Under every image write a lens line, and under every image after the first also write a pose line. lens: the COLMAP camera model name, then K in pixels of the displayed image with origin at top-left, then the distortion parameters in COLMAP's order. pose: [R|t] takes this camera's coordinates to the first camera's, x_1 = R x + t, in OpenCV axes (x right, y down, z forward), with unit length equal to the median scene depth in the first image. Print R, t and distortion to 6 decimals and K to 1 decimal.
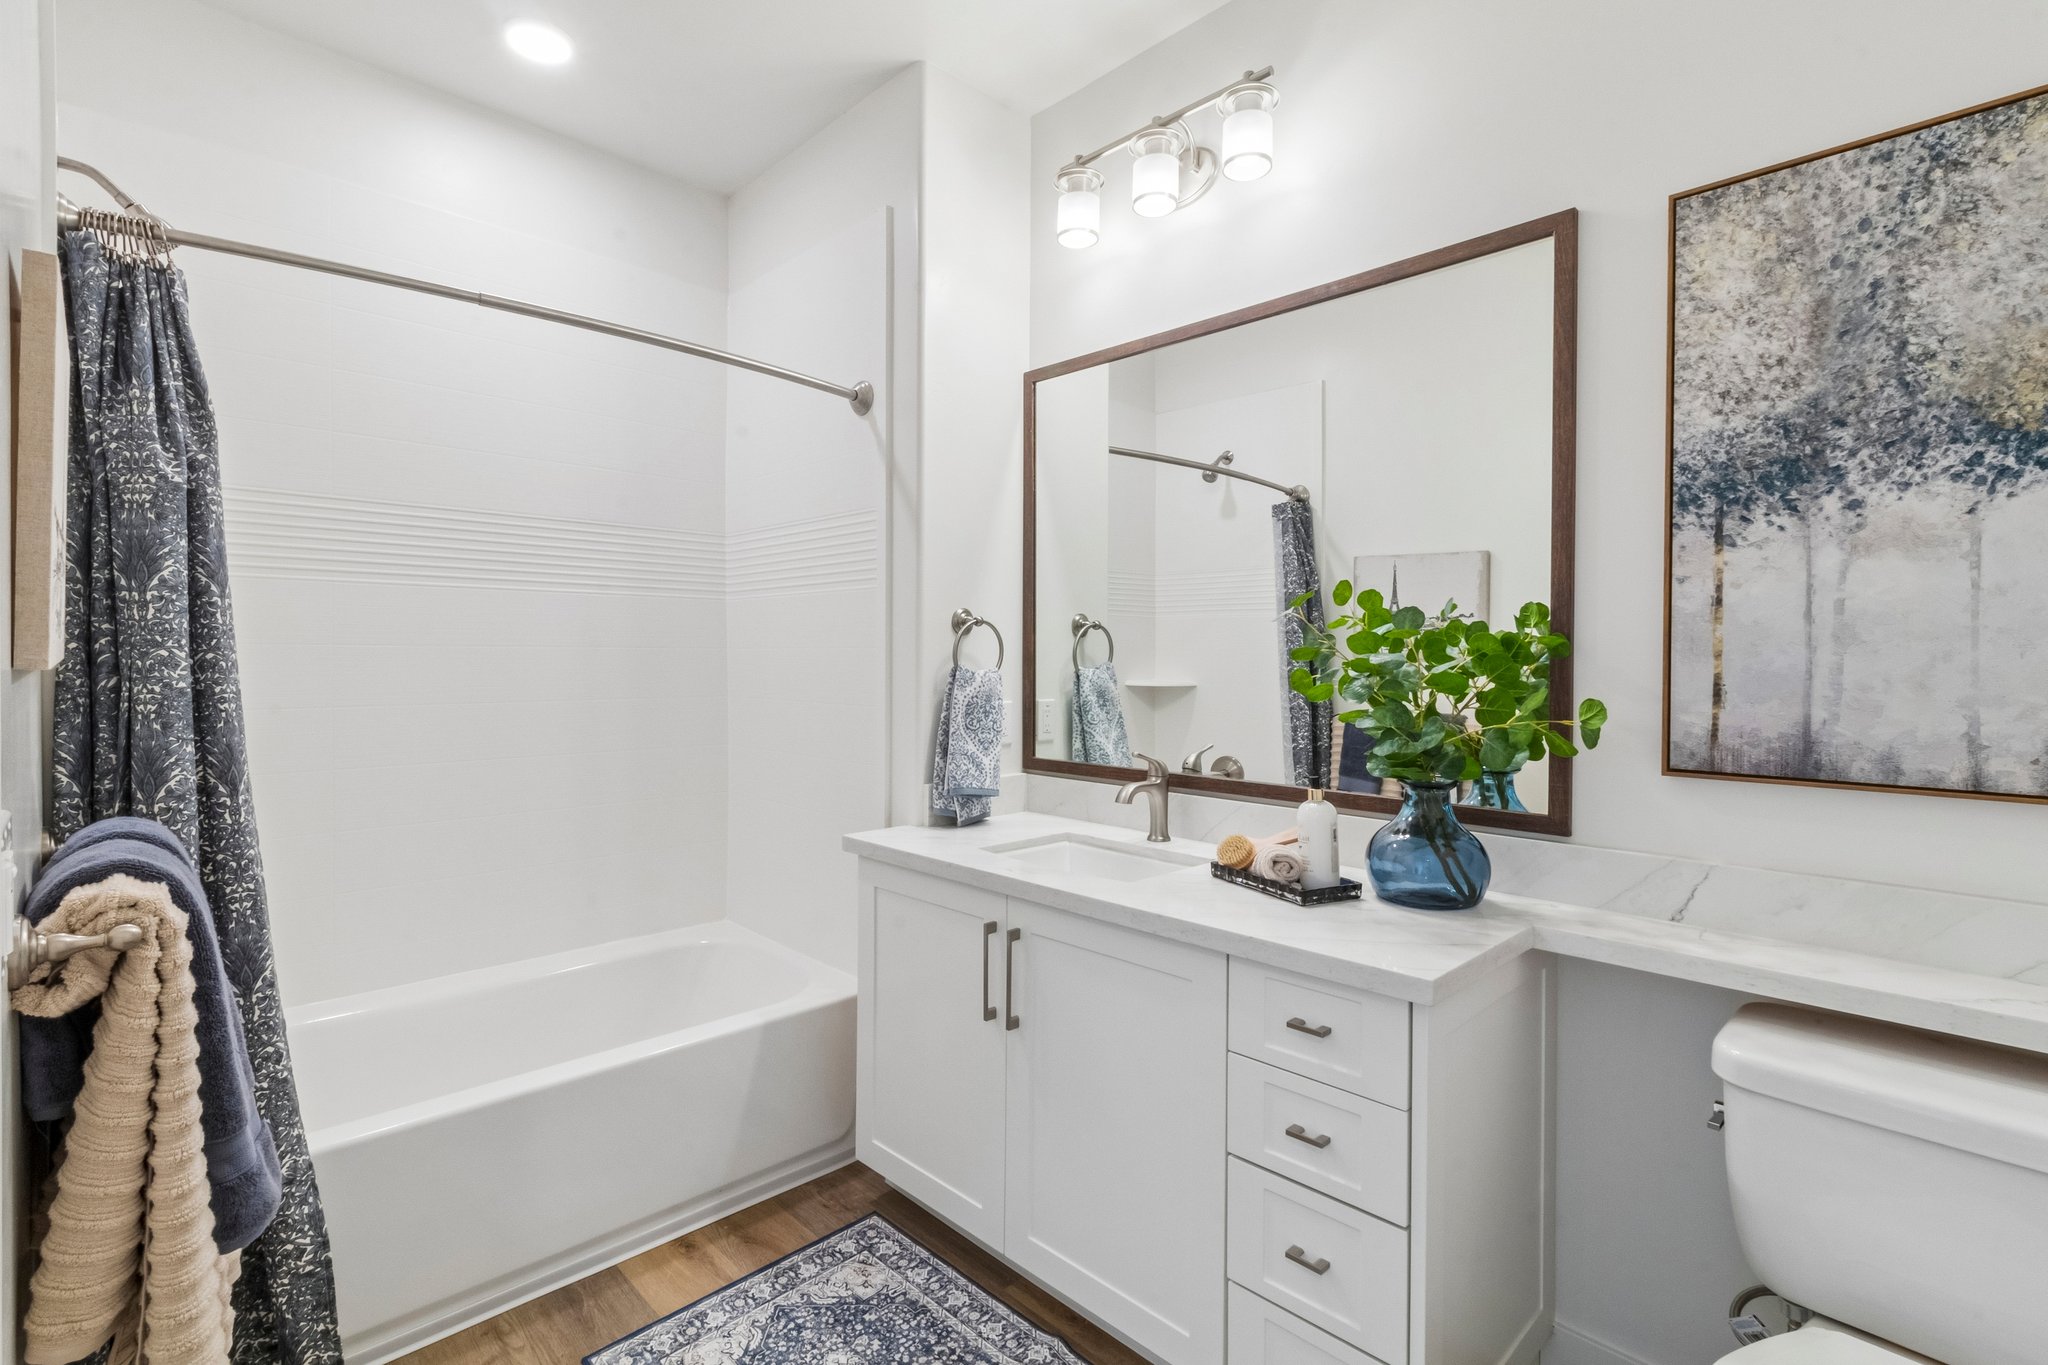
lens RADIAL K [[937.6, 0, 1024.0], [0, 937.6, 683.1], [0, 0, 1]] dist [0.005210, -0.002037]
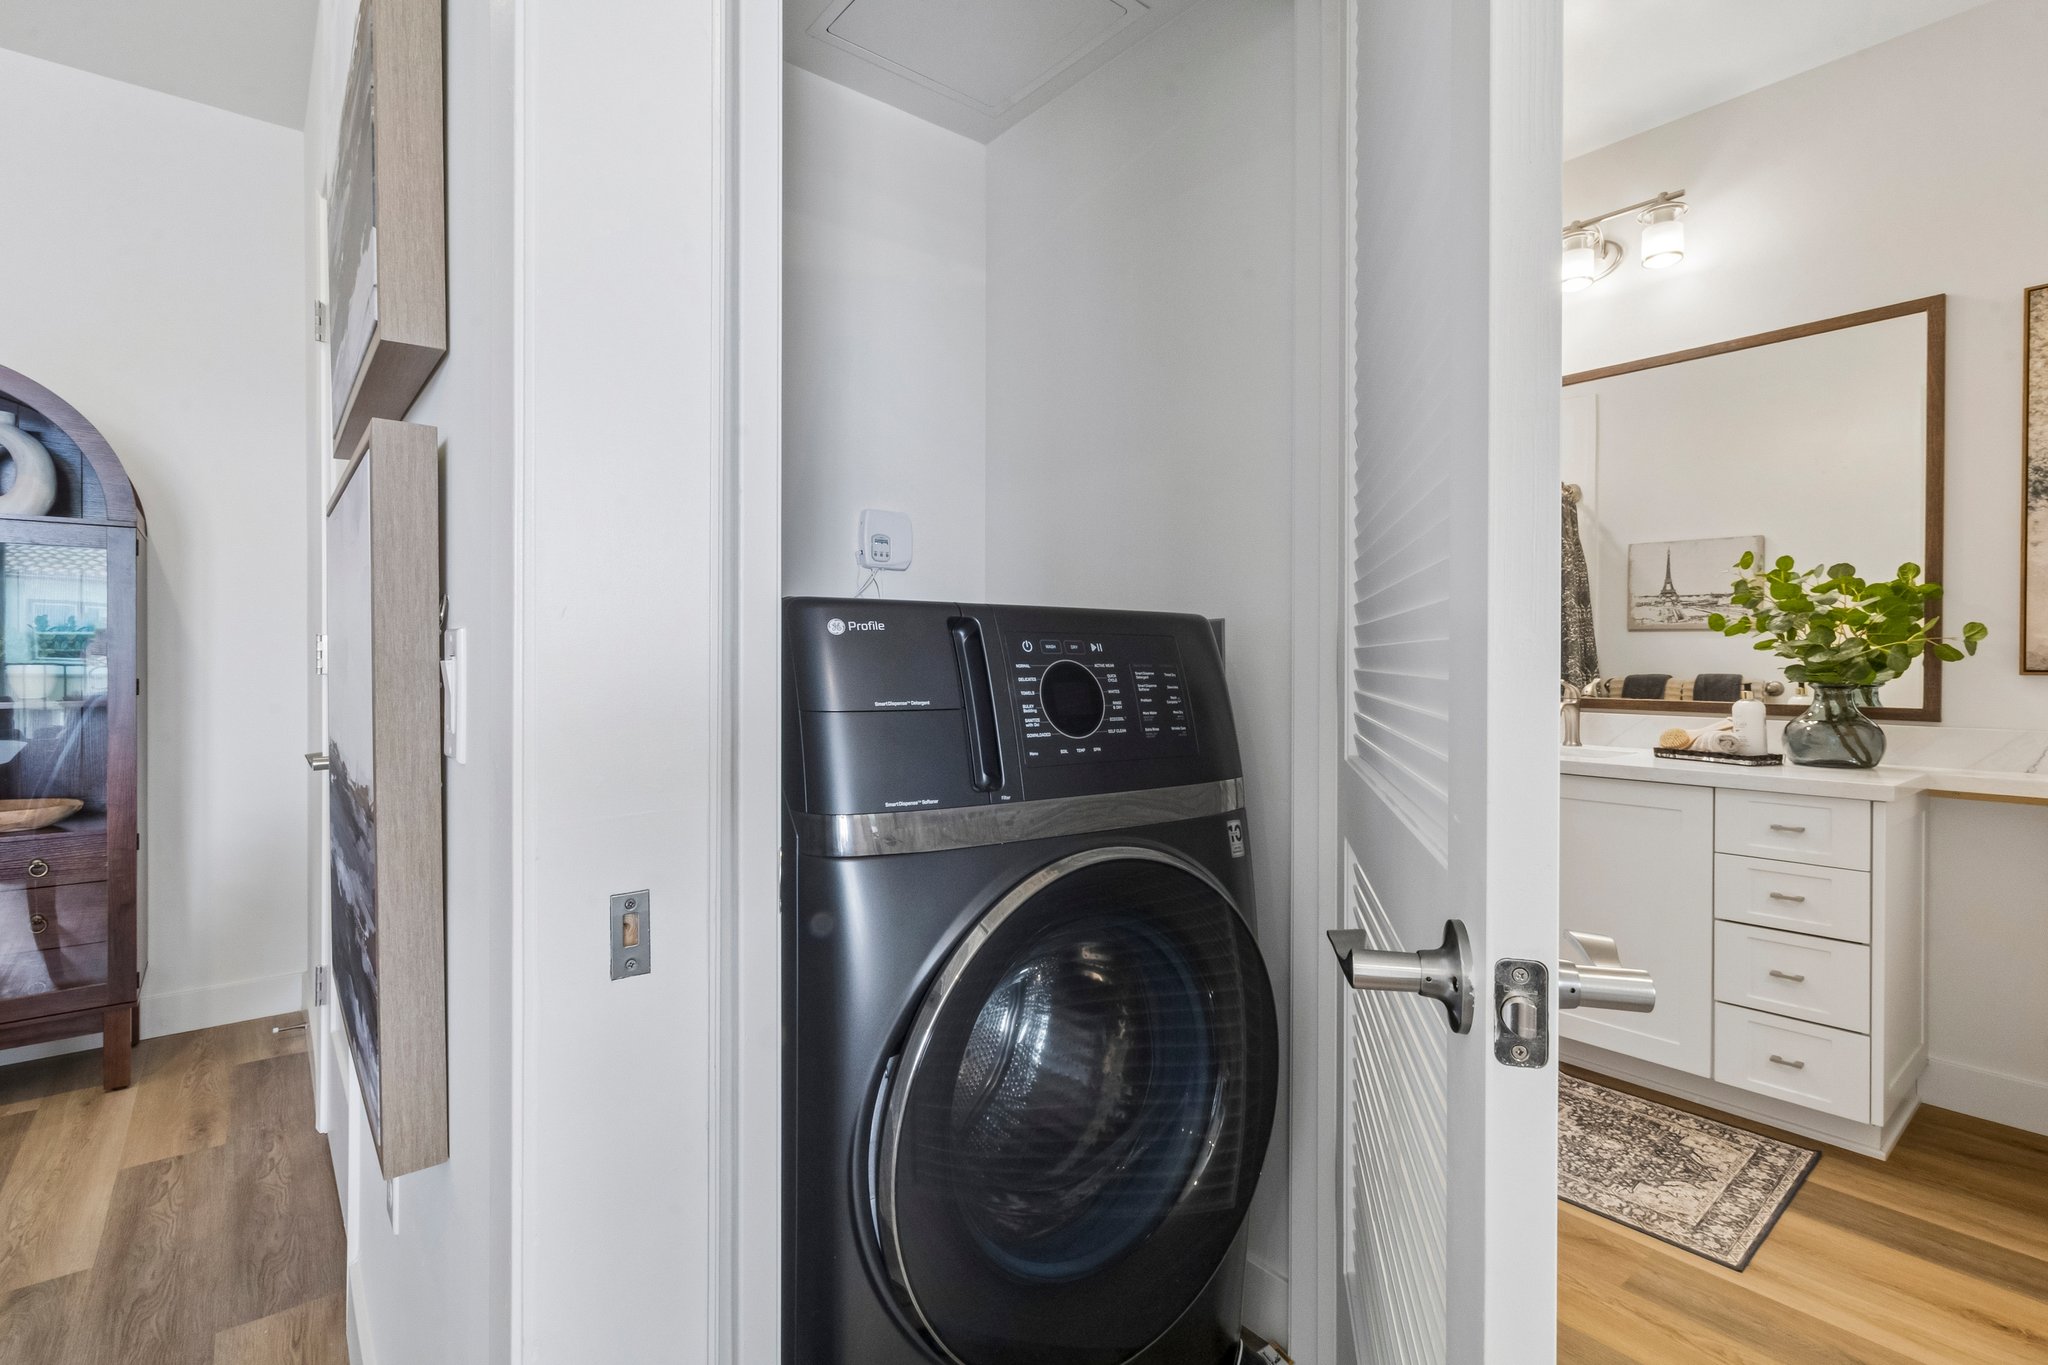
lens RADIAL K [[937.6, 0, 1024.4], [0, 937.6, 678.3], [0, 0, 1]] dist [0.005210, -0.002037]
pose [[0.995328, -0.000813, -0.096545, -0.696024], [0.000362, 0.999989, -0.004682, 0.101891], [0.096548, 0.004625, 0.995318, -0.593279]]
